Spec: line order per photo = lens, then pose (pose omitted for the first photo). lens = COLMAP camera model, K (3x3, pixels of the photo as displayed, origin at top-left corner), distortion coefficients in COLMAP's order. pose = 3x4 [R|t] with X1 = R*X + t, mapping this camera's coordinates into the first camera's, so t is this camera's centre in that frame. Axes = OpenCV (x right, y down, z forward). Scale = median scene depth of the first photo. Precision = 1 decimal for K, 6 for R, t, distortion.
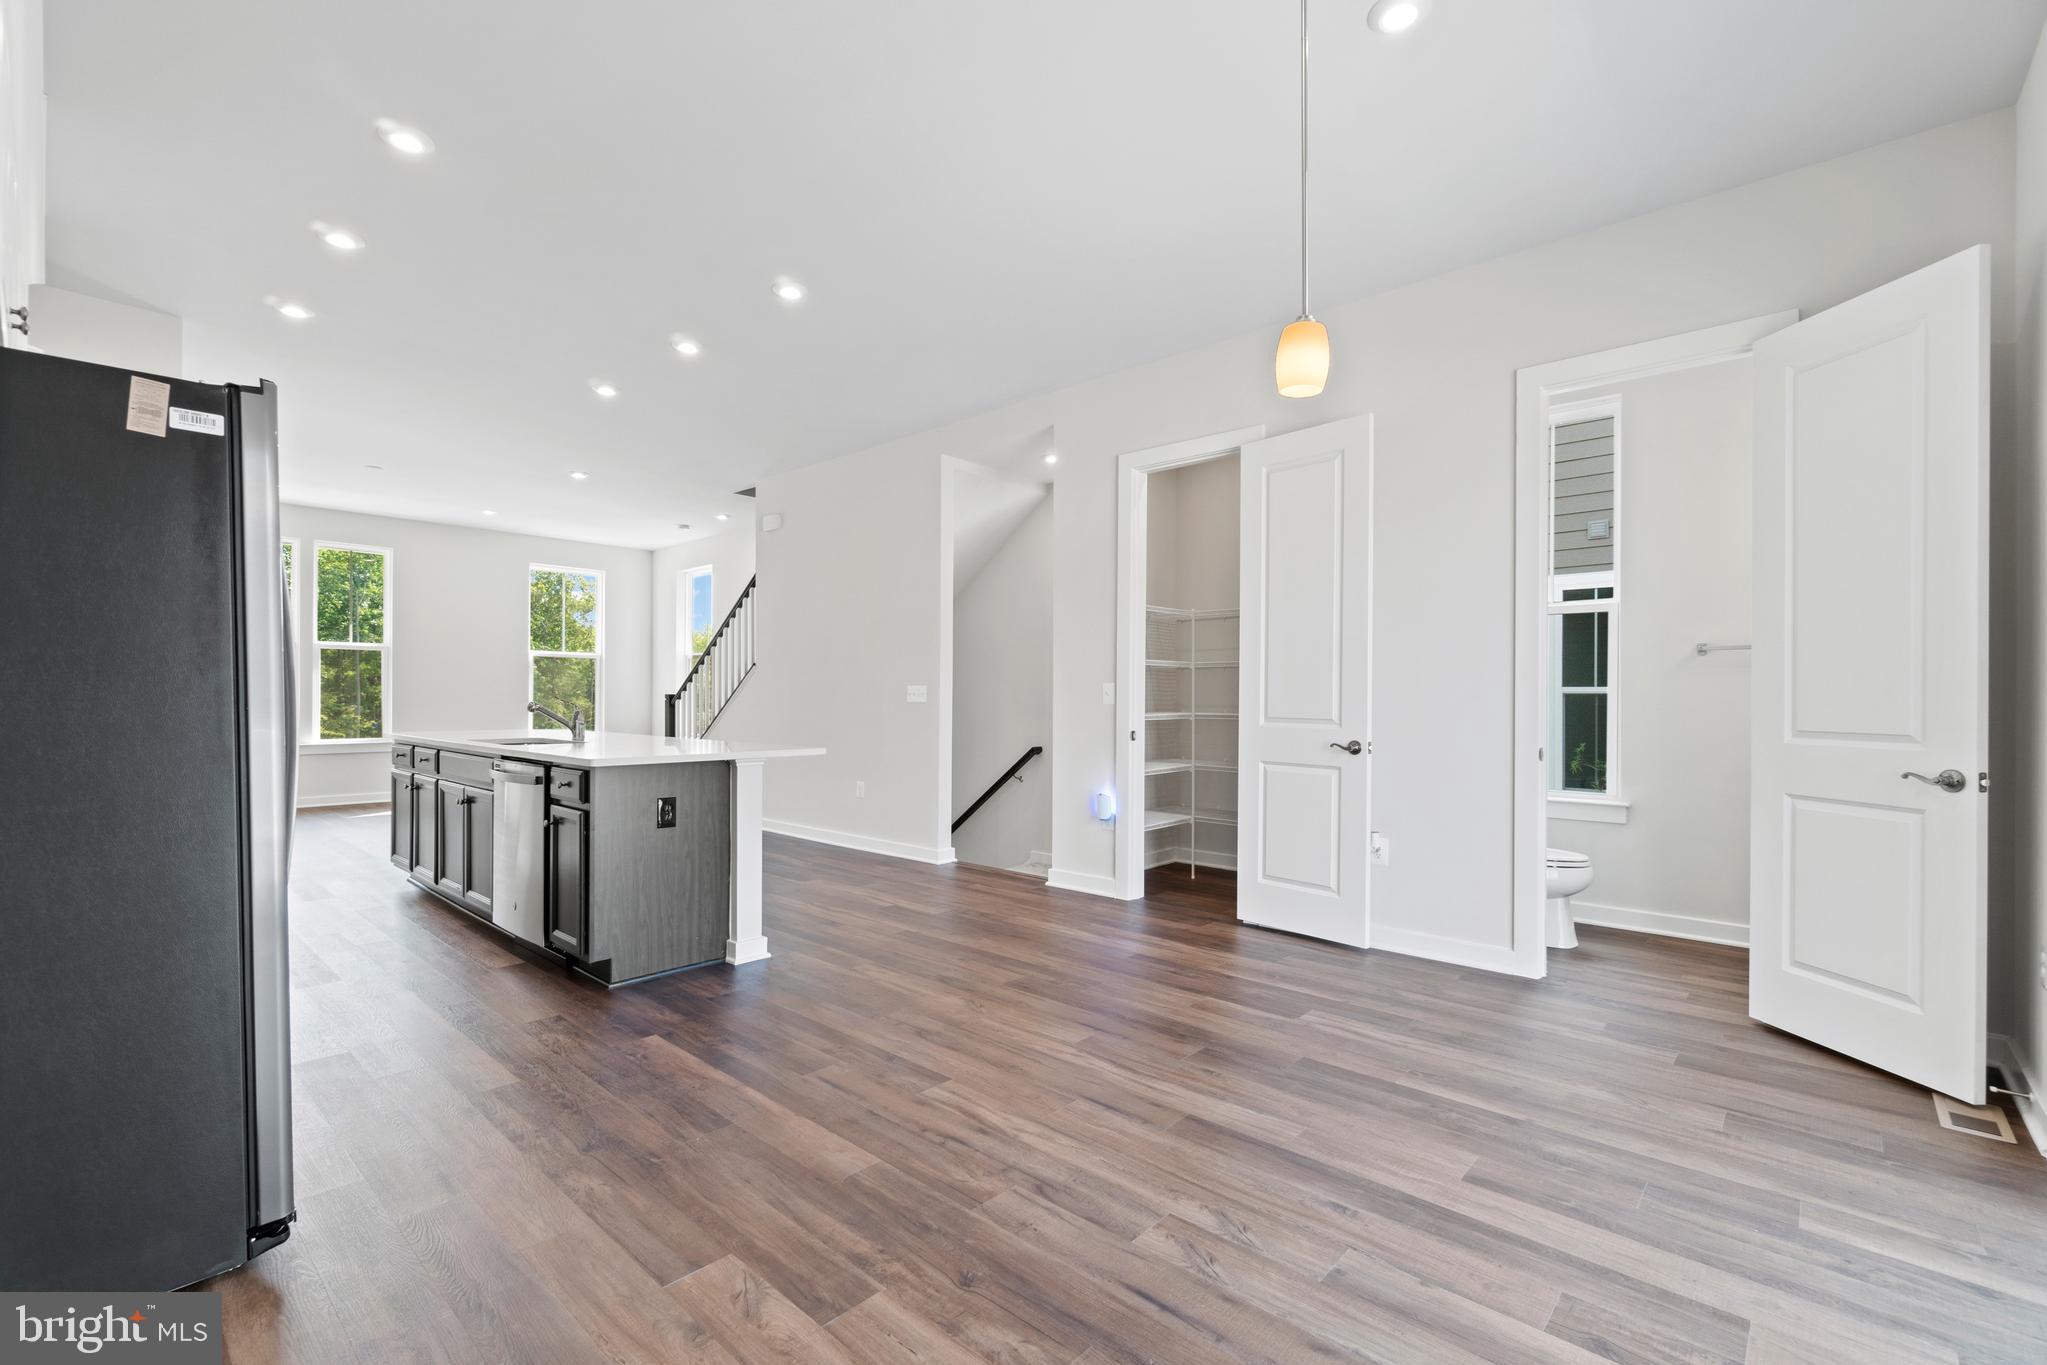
lens RADIAL K [[887.1, 0, 1013.8], [0, 887.1, 695.9], [0, 0, 1]] dist [-0.004011, -0.000229]
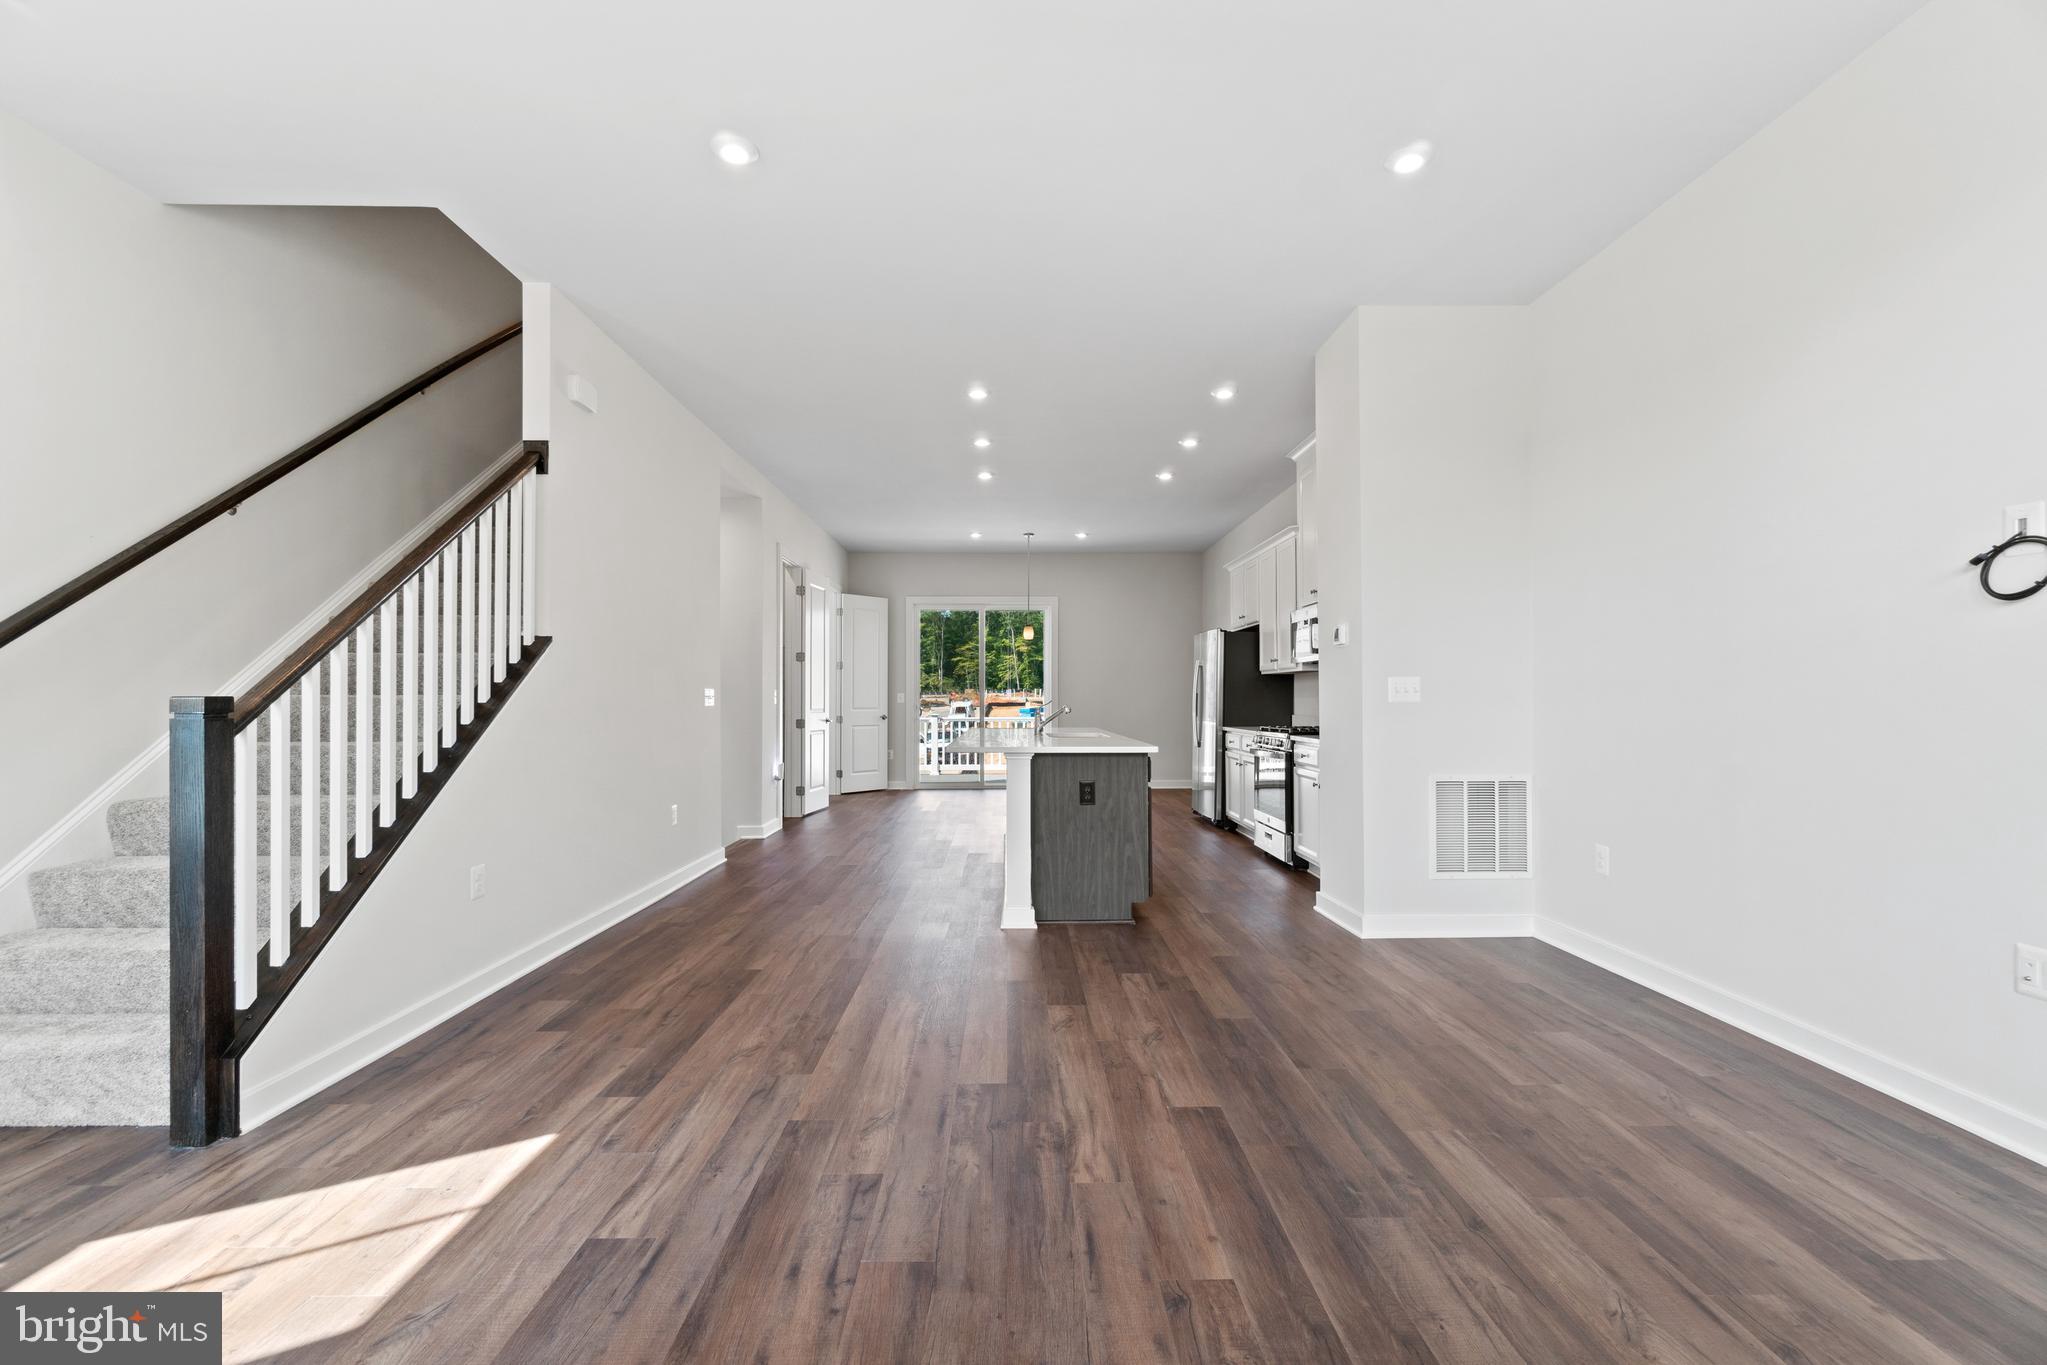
lens RADIAL K [[880.8, 0, 1014.5], [0, 880.8, 687.4], [0, 0, 1]] dist [-0.003716, -0.000118]
pose [[-0.685449, 0.005361, 0.728101, -1.298119], [-0.003293, 0.999940, -0.010462, -0.003985], [-0.728113, -0.009569, -0.685390, 1.776561]]
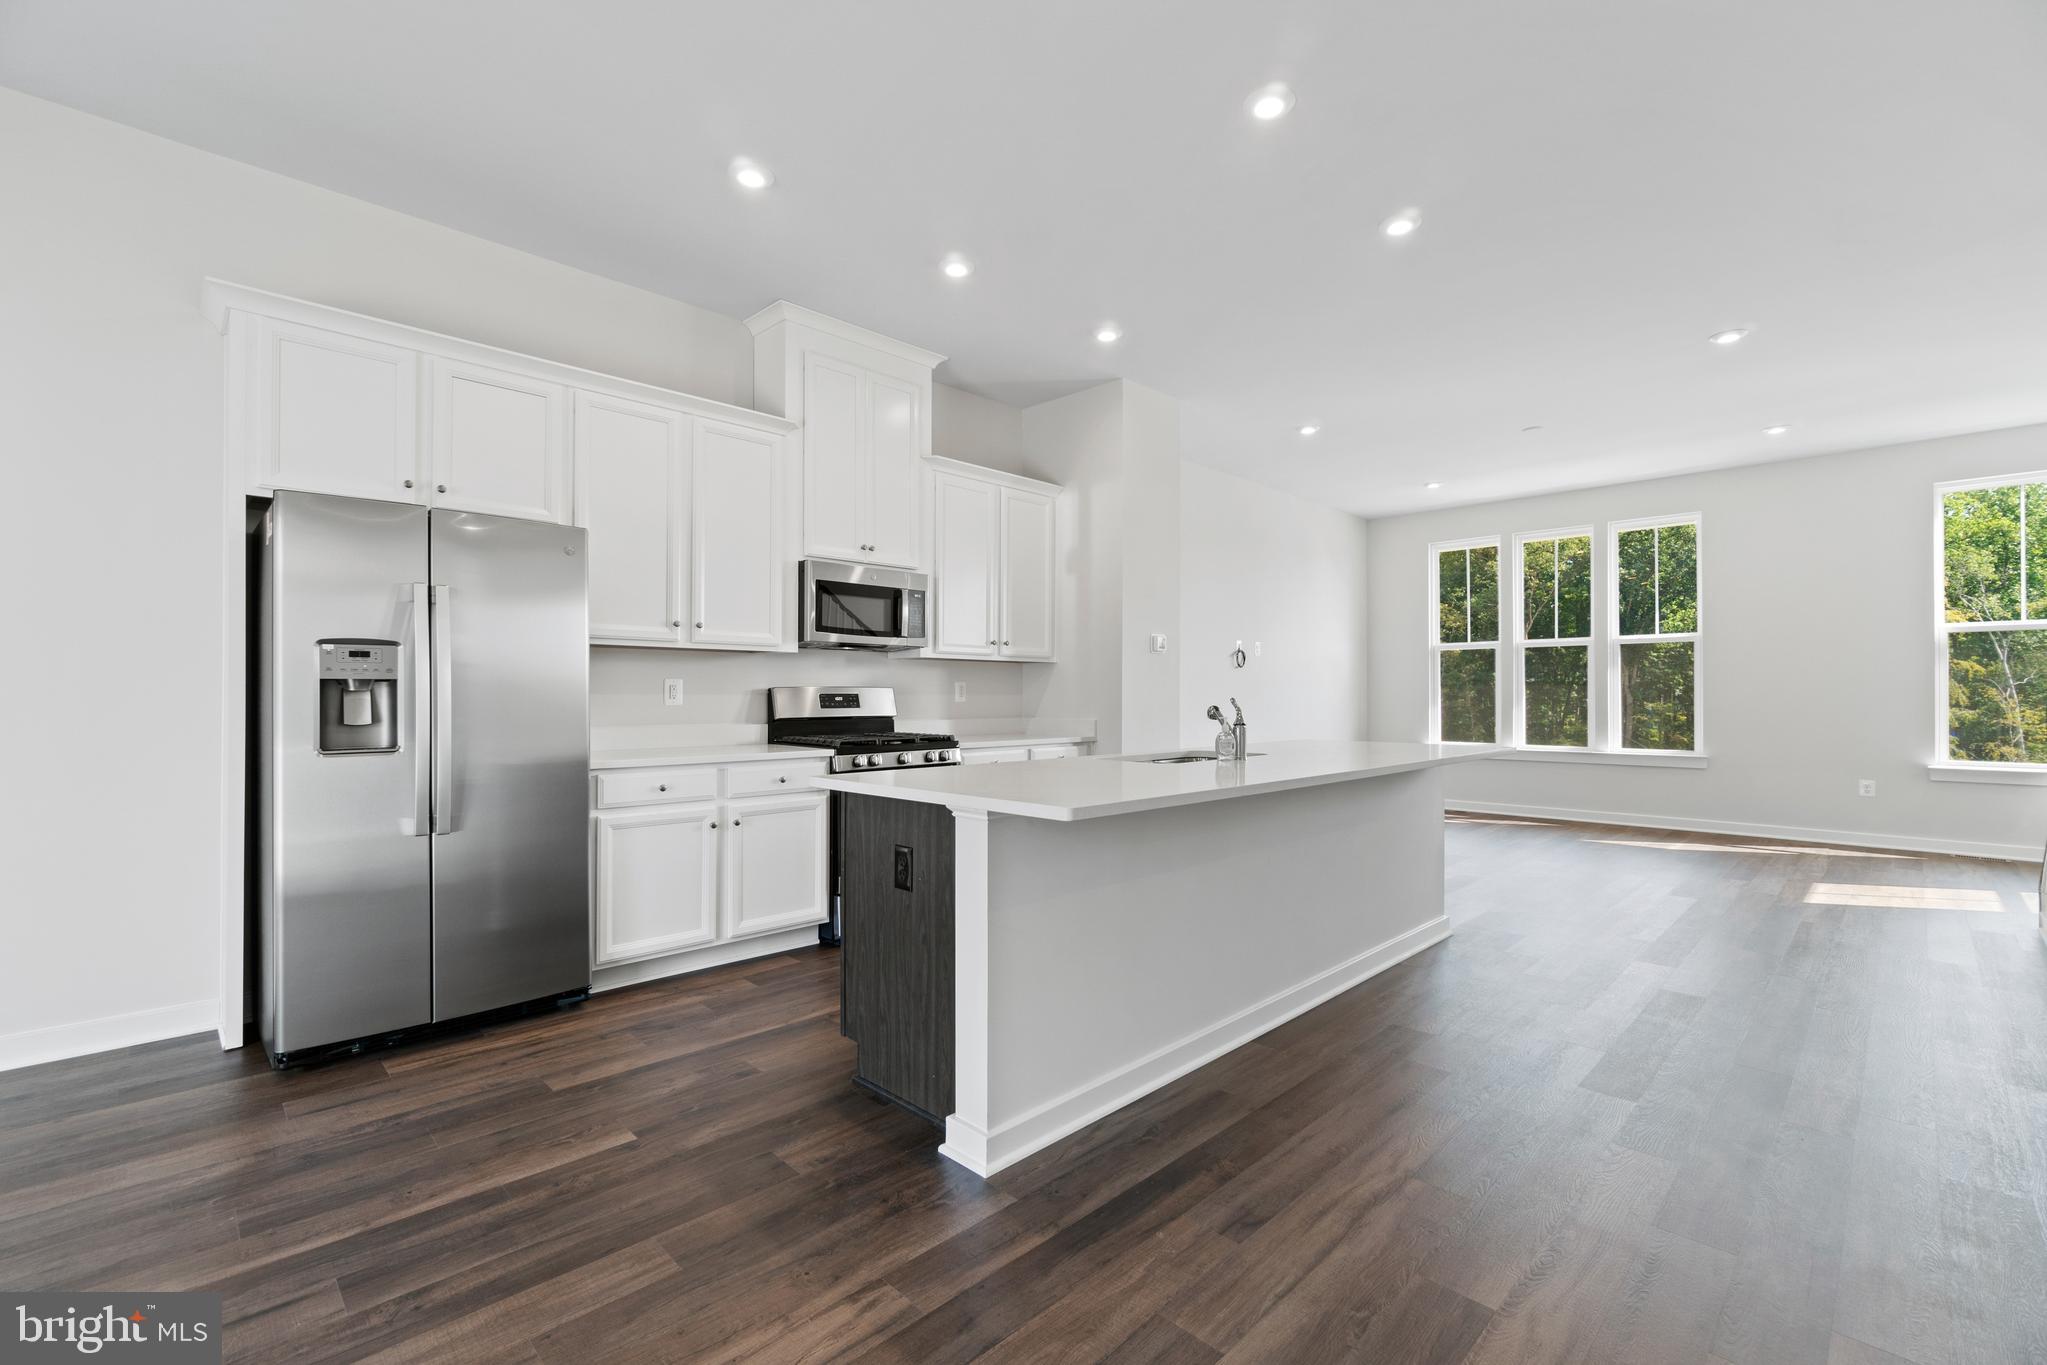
lens RADIAL K [[887.1, 0, 1013.8], [0, 887.1, 695.9], [0, 0, 1]] dist [-0.004011, -0.000229]
pose [[-0.054307, -0.007362, -0.998497, 0.204166], [0.003125, 0.999967, -0.007543, 0.004770], [0.998519, -0.003530, -0.054282, 0.818325]]
